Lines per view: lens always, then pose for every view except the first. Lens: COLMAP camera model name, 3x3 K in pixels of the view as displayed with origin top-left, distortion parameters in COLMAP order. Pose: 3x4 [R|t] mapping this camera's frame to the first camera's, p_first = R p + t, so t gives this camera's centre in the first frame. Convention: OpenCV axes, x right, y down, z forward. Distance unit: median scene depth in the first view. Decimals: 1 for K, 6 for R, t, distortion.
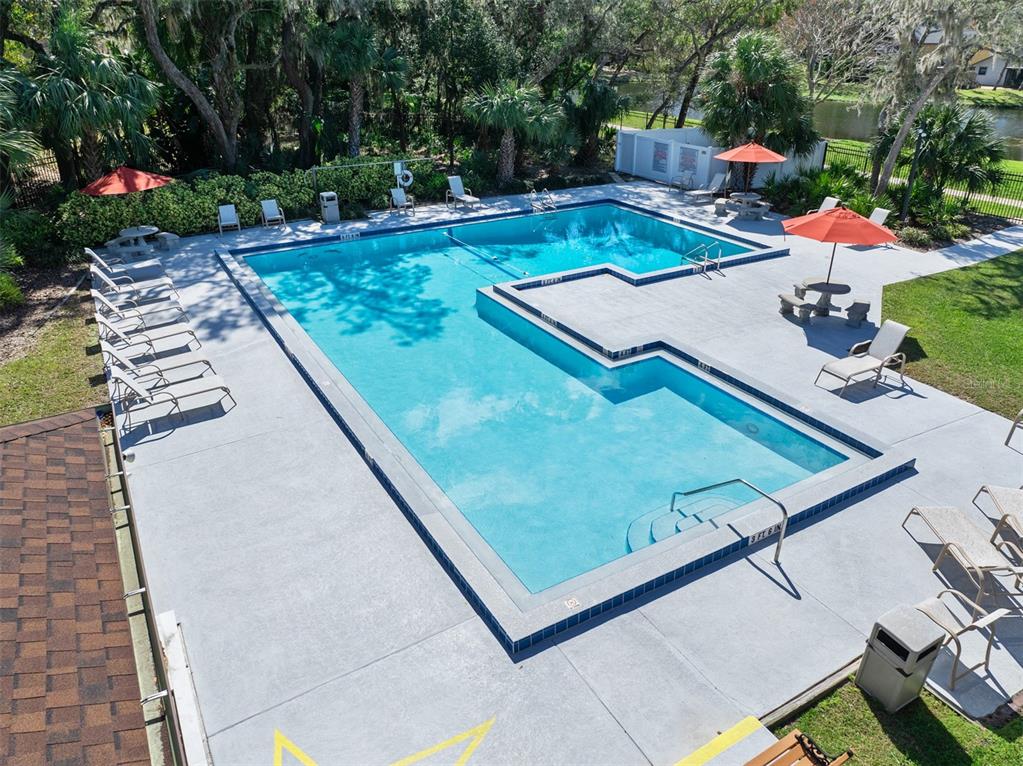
lens RADIAL K [[721.4, 0, 511.5], [0, 721.4, 383.0], [0, 0, 1]] dist [-0.035355, 0.000965]
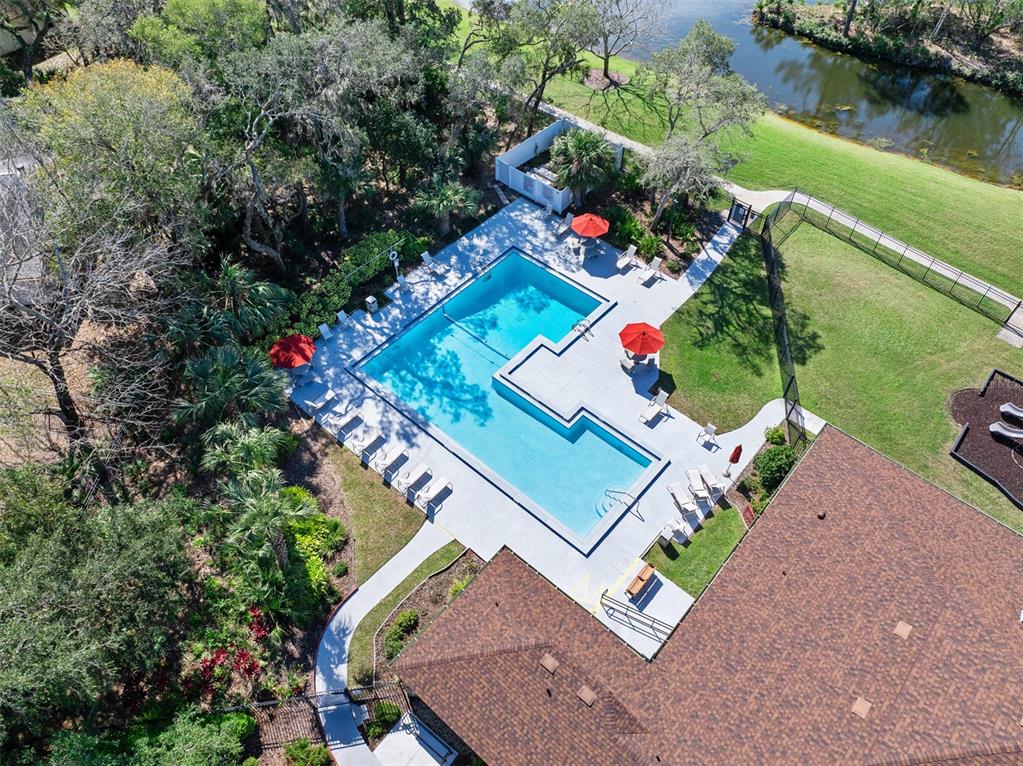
lens RADIAL K [[721.4, 0, 511.5], [0, 721.4, 383.0], [0, 0, 1]] dist [-0.035355, 0.000965]
pose [[0.951214, -0.226375, 0.209634, -0.367499], [0.123324, 0.901784, 0.414217, -0.812102], [-0.282814, -0.368156, 0.885707, -0.784049]]
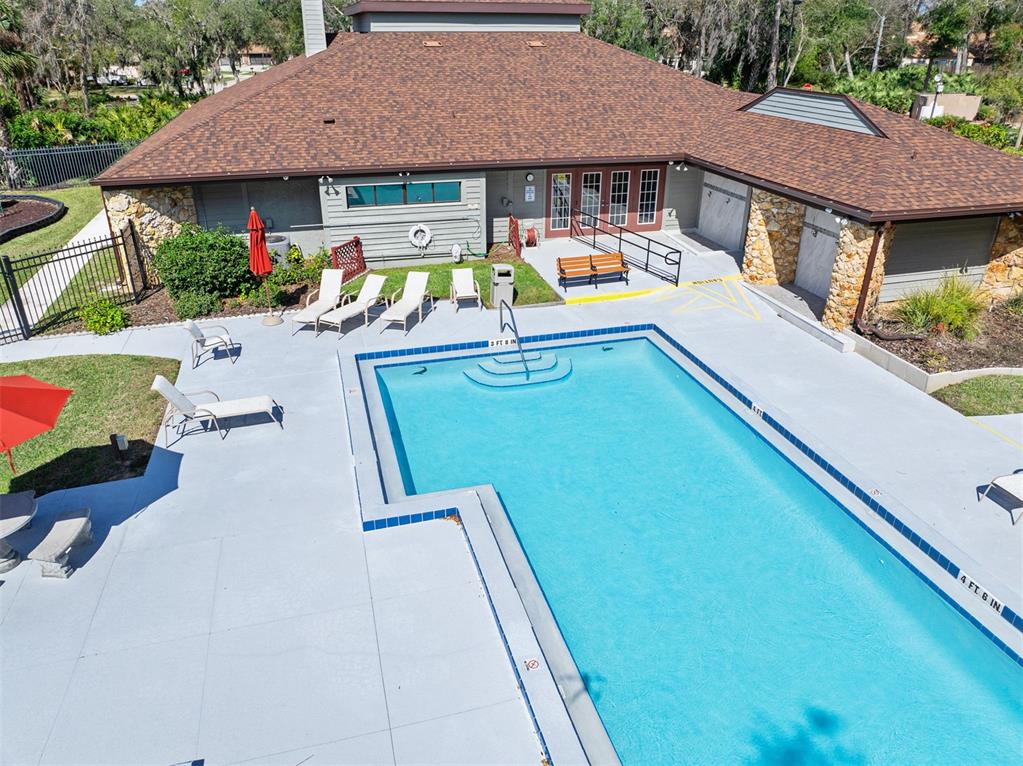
lens RADIAL K [[721.4, 0, 511.5], [0, 721.4, 383.0], [0, 0, 1]] dist [-0.035355, 0.000965]
pose [[-0.966898, -0.104369, 0.232842, -0.025732], [0.120286, 0.618332, 0.776658, -0.404692], [-0.225033, 0.778956, -0.585309, 0.811368]]
